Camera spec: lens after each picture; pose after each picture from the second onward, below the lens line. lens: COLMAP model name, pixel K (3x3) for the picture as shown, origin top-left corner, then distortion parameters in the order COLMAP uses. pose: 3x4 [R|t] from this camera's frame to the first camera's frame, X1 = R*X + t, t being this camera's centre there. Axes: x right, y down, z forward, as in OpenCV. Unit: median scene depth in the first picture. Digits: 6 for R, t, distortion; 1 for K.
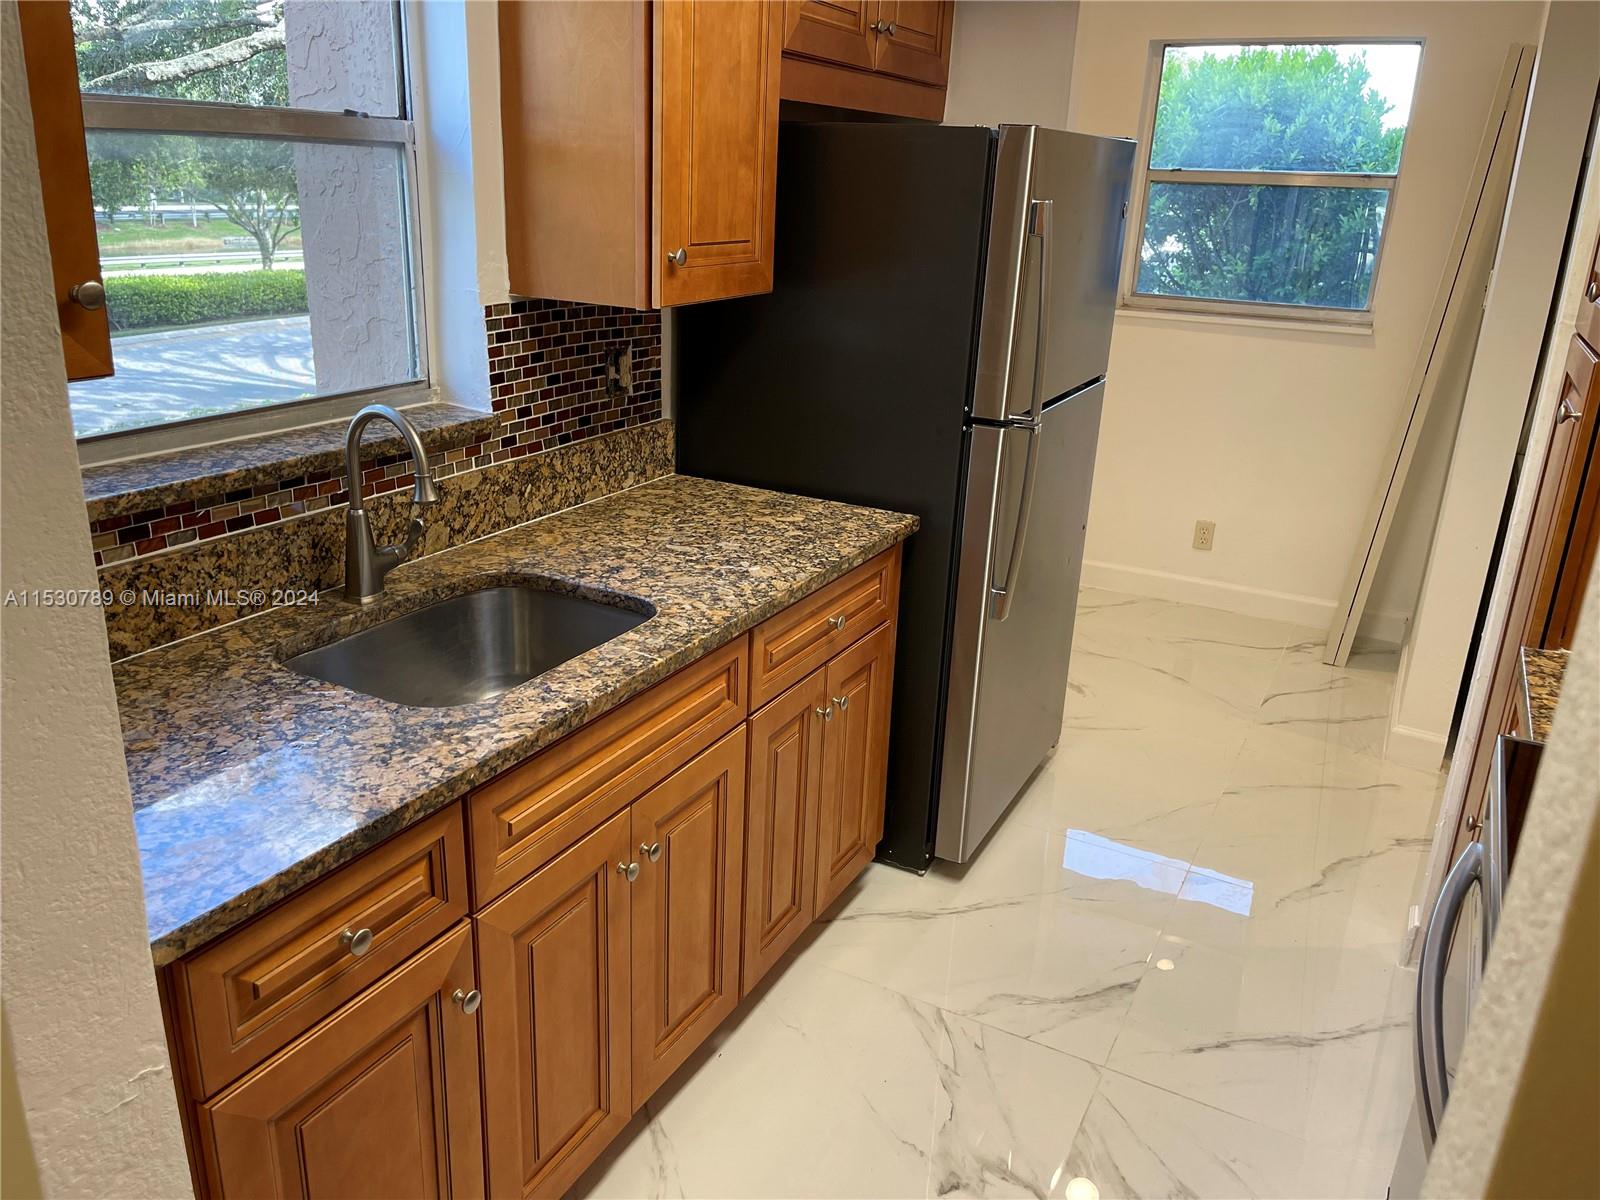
lens RADIAL K [[1219.6, 0, 793.9], [0, 1219.6, 592.5], [0, 0, 1]] dist [0.054423, -0.038208]
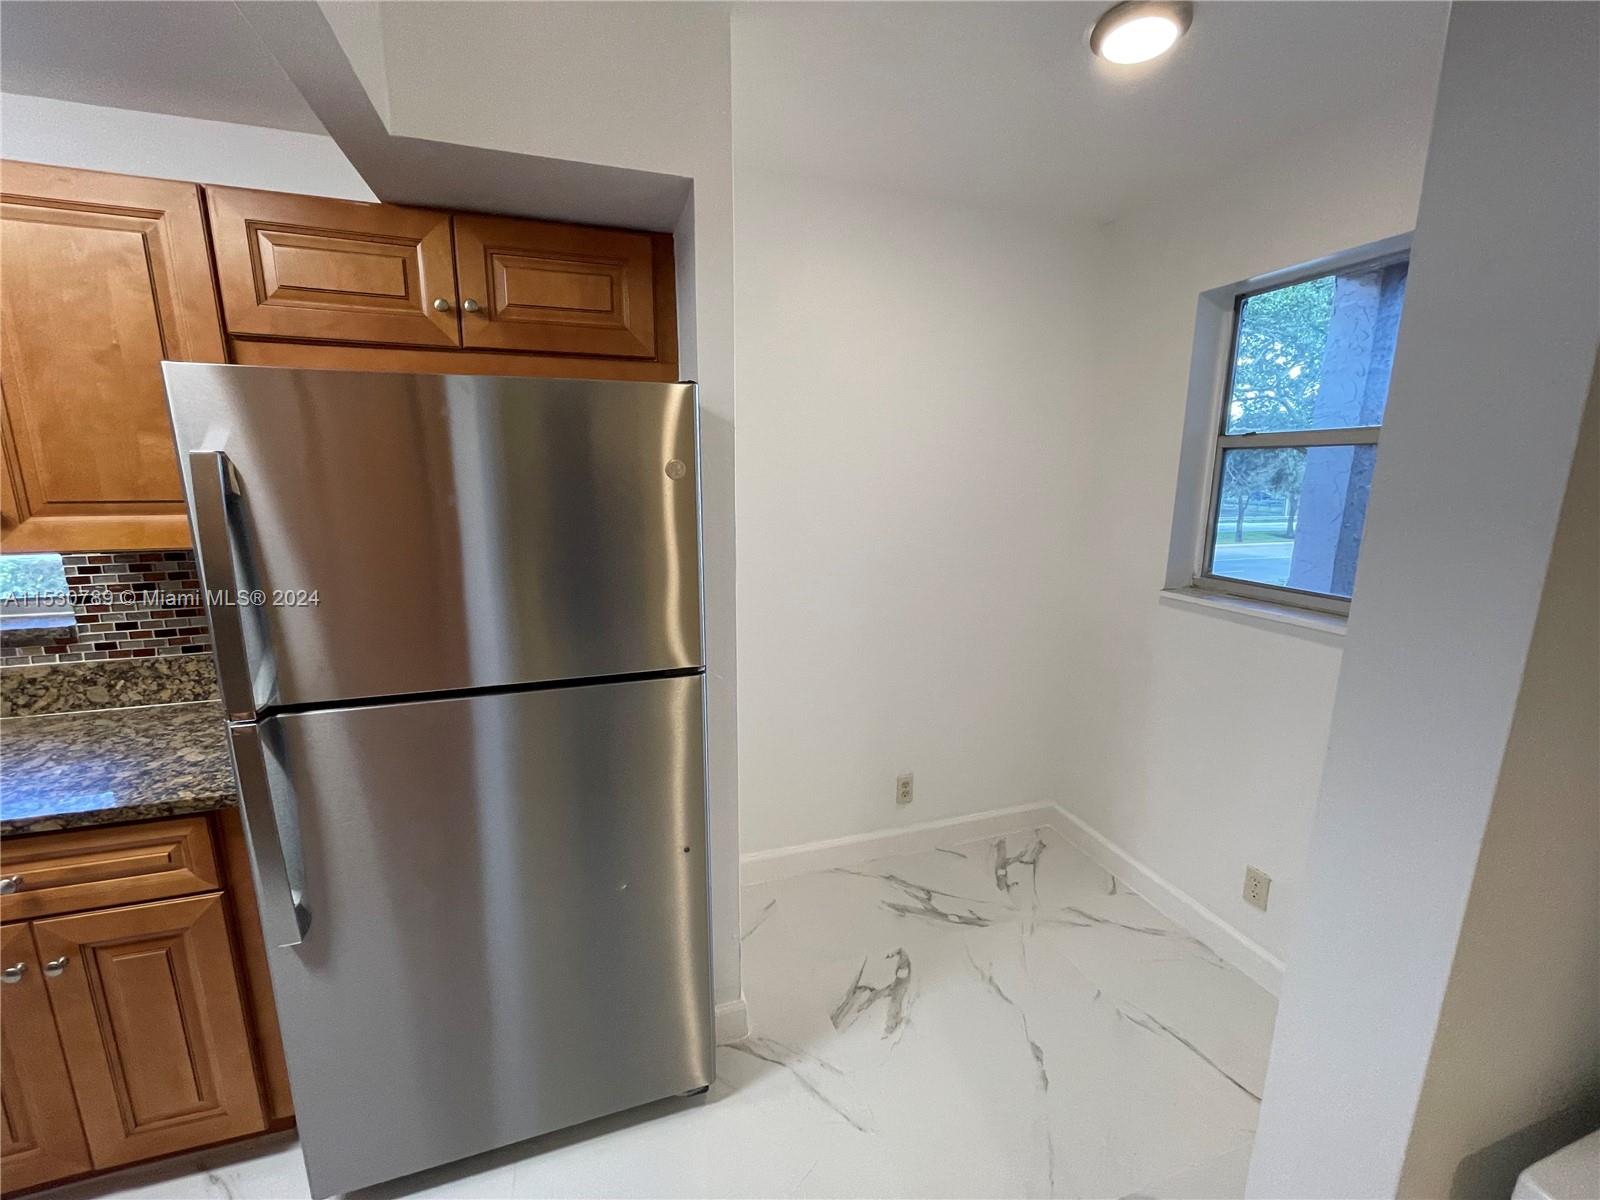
lens RADIAL K [[644.0, 0, 798.7], [0, 644.0, 603.9], [0, 0, 1]] dist [-0.009084, 0.000764]
pose [[0.714348, 0.102966, -0.692174, 0.765279], [-0.200803, 0.977681, -0.061798, -0.270431], [0.670362, 0.183136, 0.719080, 0.972965]]
